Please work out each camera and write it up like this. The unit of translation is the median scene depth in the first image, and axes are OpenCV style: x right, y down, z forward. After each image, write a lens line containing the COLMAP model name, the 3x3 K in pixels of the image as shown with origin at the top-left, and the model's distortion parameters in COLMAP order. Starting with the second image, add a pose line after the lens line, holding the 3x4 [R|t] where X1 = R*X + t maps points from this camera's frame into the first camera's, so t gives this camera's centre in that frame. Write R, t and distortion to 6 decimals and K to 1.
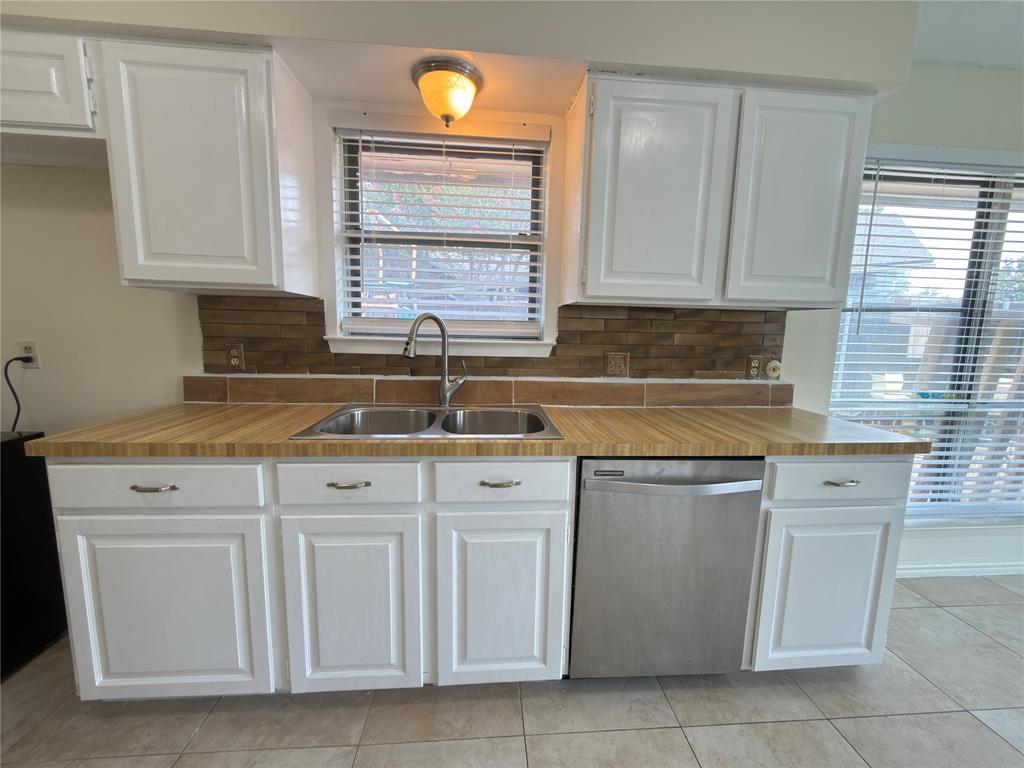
lens RADIAL K [[410.8, 0, 512.4], [0, 410.8, 384.8], [0, 0, 1]] dist [-0.001997, 0.000665]
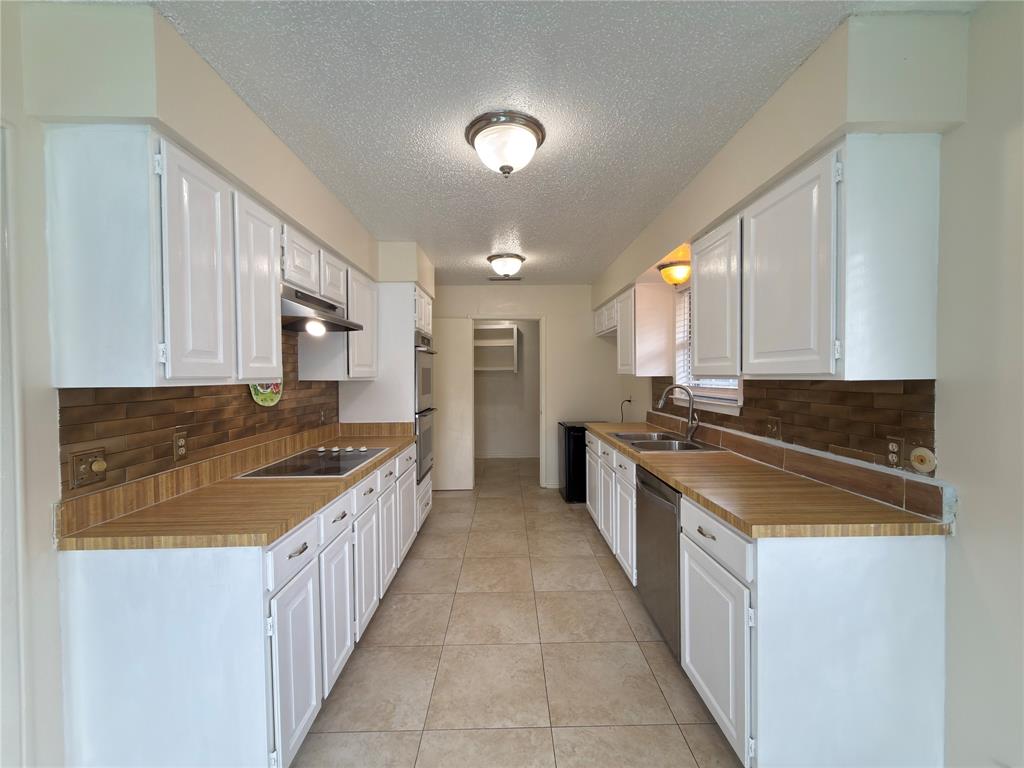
lens RADIAL K [[410.8, 0, 512.4], [0, 410.8, 384.8], [0, 0, 1]] dist [-0.001997, 0.000665]
pose [[-0.065342, 0.001889, -0.997861, 1.445857], [-0.119617, 0.992773, 0.009712, -0.092680], [0.990668, 0.119995, -0.064643, 0.344365]]
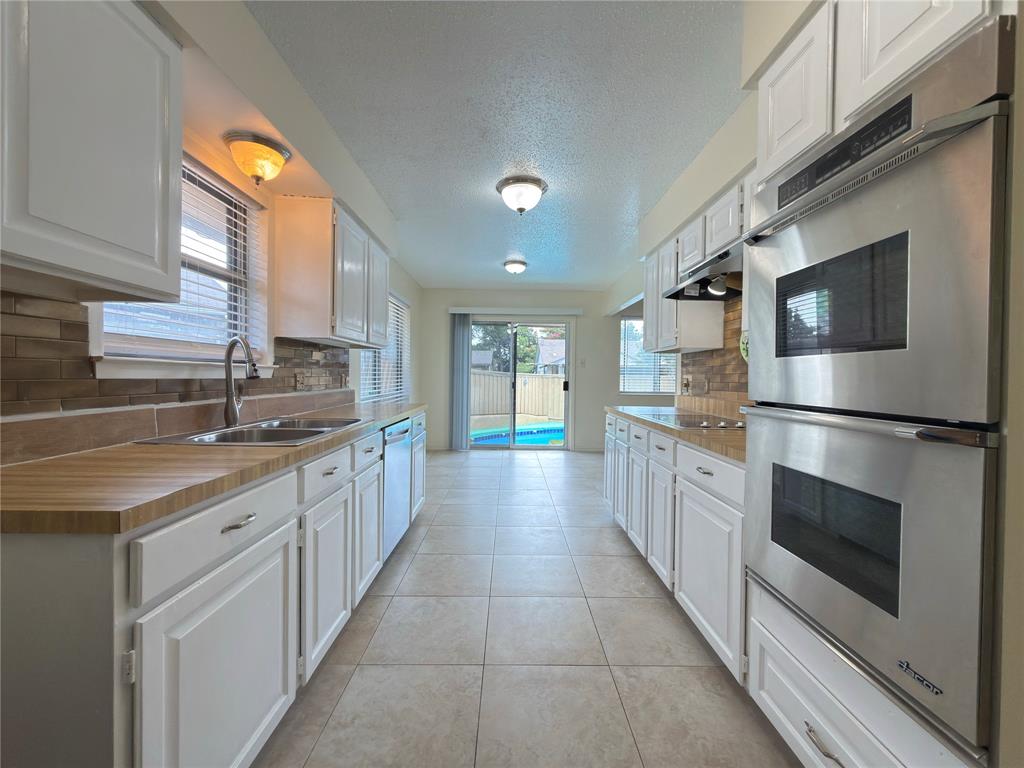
lens RADIAL K [[410.8, 0, 512.4], [0, 410.8, 384.8], [0, 0, 1]] dist [-0.001997, 0.000665]
pose [[0.073065, -0.043817, 0.996364, -1.072384], [0.115382, 0.992697, 0.035195, -0.006897], [-0.990630, 0.112391, 0.077587, 0.194539]]
